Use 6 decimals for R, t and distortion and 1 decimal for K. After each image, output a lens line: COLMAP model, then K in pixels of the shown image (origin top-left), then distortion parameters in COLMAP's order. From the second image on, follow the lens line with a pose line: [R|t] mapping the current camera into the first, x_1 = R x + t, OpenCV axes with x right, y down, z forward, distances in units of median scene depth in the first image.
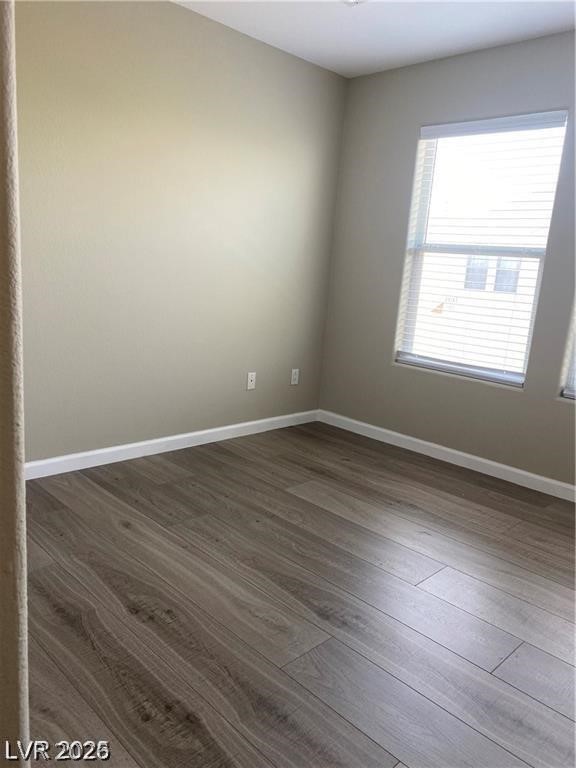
lens RADIAL K [[582.4, 0, 288.0], [0, 582.4, 384.0], [0, 0, 1]] dist [0.067486, -0.081348]
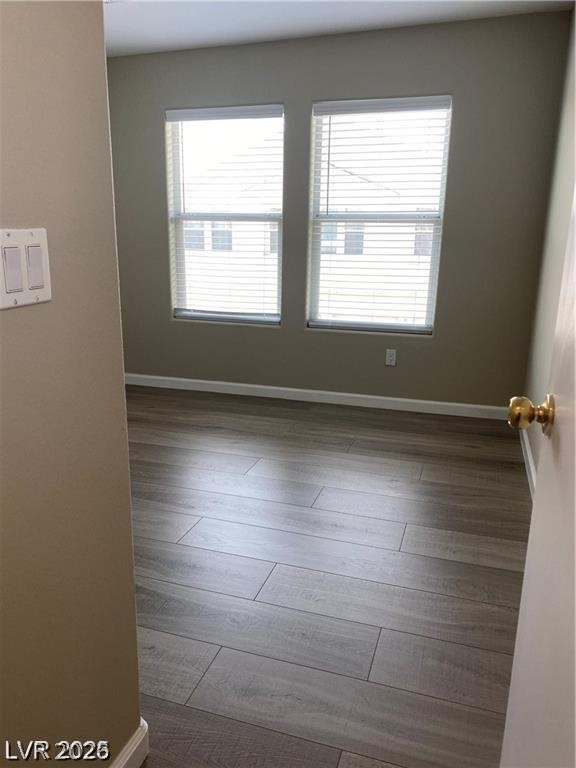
lens RADIAL K [[582.4, 0, 288.0], [0, 582.4, 384.0], [0, 0, 1]] dist [0.067486, -0.081348]
pose [[0.888359, -0.168060, 0.427288, -0.142716], [0.141735, 0.985531, 0.092951, 0.016742], [-0.436727, -0.022013, 0.899325, -0.150200]]
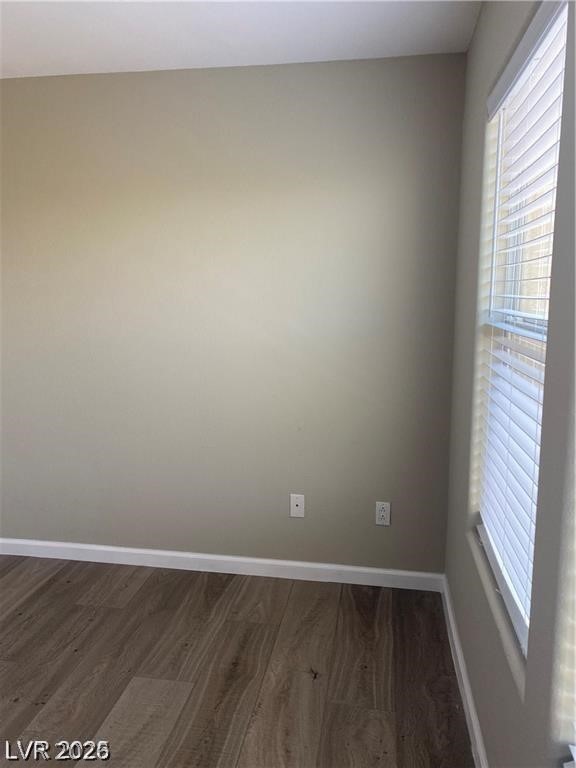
lens RADIAL K [[589.4, 0, 292.4], [0, 589.4, 376.6], [0, 0, 1]] dist [0.092254, -0.100825]
pose [[0.594442, 0.047688, -0.802723, 0.570476], [-0.141077, 0.988942, -0.045721, -0.142722], [0.791667, 0.140425, 0.594596, 0.574621]]
